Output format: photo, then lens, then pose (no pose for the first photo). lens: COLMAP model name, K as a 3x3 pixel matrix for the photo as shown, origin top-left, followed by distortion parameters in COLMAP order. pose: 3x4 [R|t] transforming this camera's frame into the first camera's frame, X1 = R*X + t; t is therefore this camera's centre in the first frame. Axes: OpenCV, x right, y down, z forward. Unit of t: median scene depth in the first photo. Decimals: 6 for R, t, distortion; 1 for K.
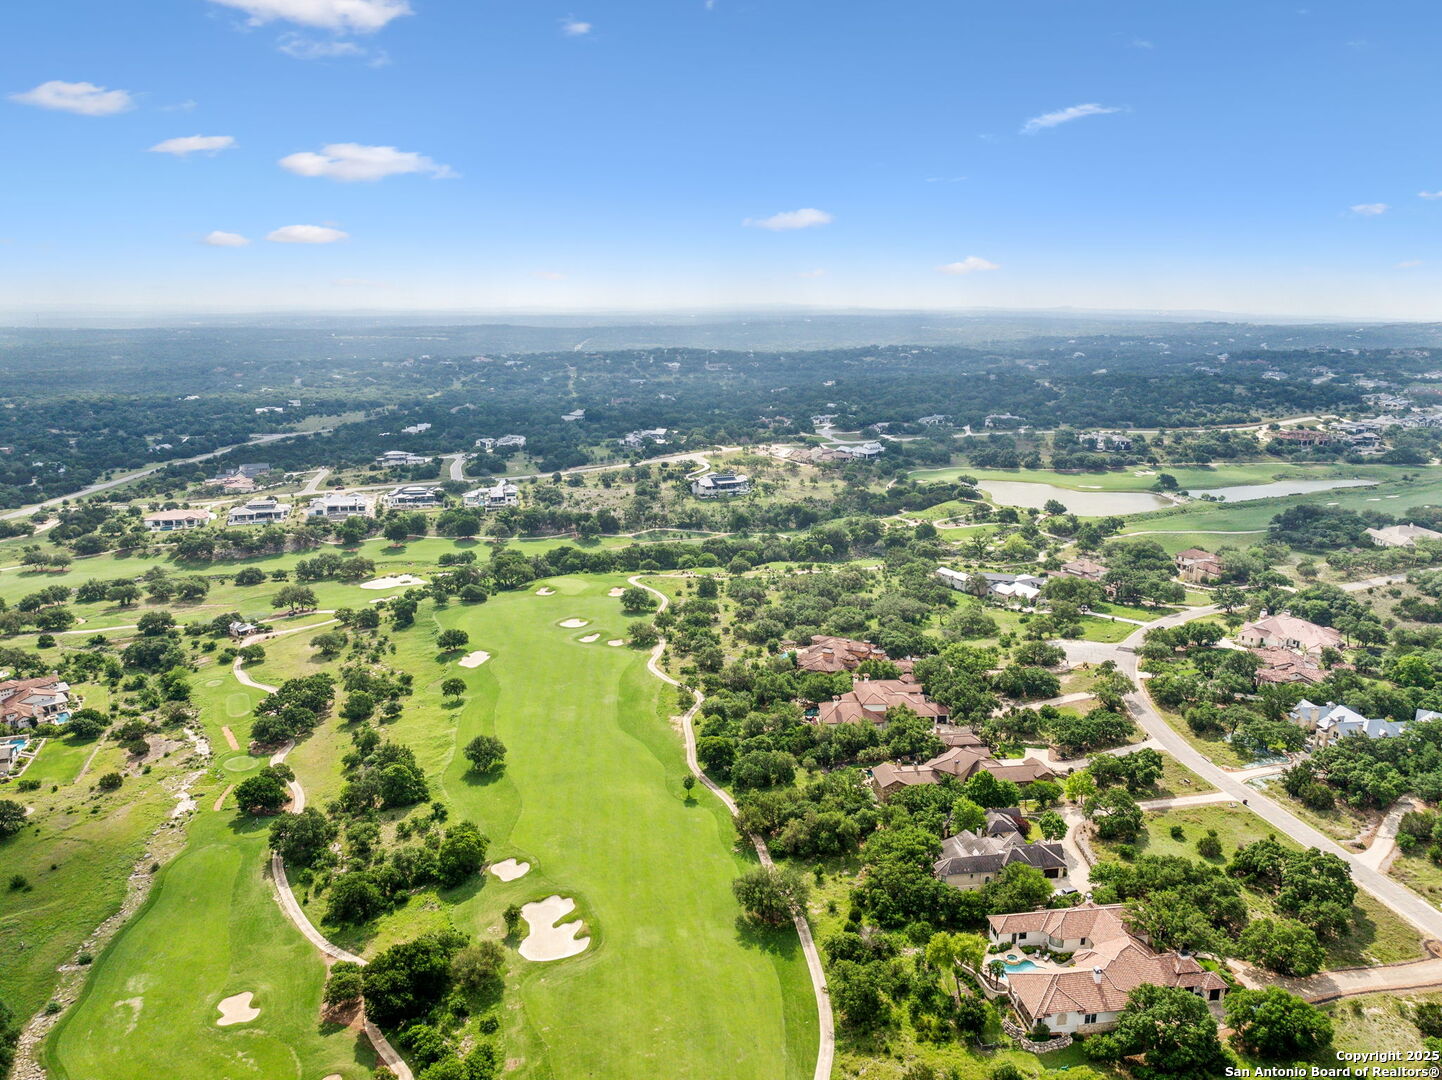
lens RADIAL K [[1079.5, 0, 721.0], [0, 1079.5, 540.0], [0, 0, 1]] dist [-0.048189, -0.000932]
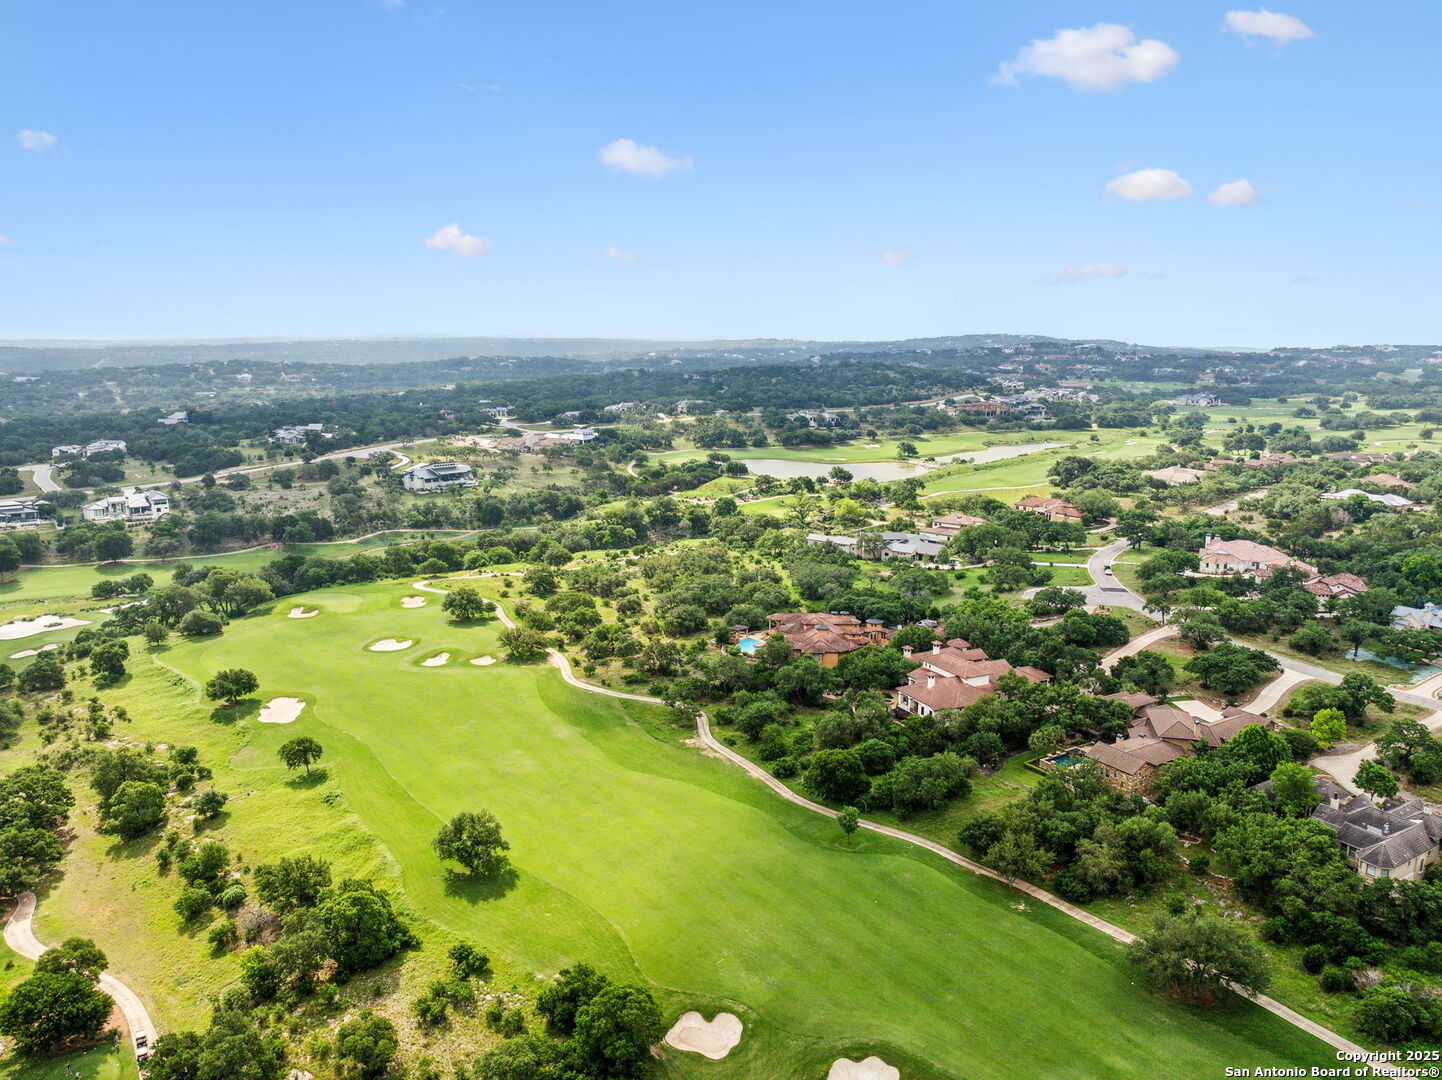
lens RADIAL K [[1079.5, 0, 721.0], [0, 1079.5, 540.0], [0, 0, 1]] dist [-0.048189, -0.000932]
pose [[0.903709, -0.074191, 0.421669, -0.166603], [0.088361, 0.995988, -0.014133, 0.028003], [-0.418929, 0.050032, 0.906639, 0.206596]]
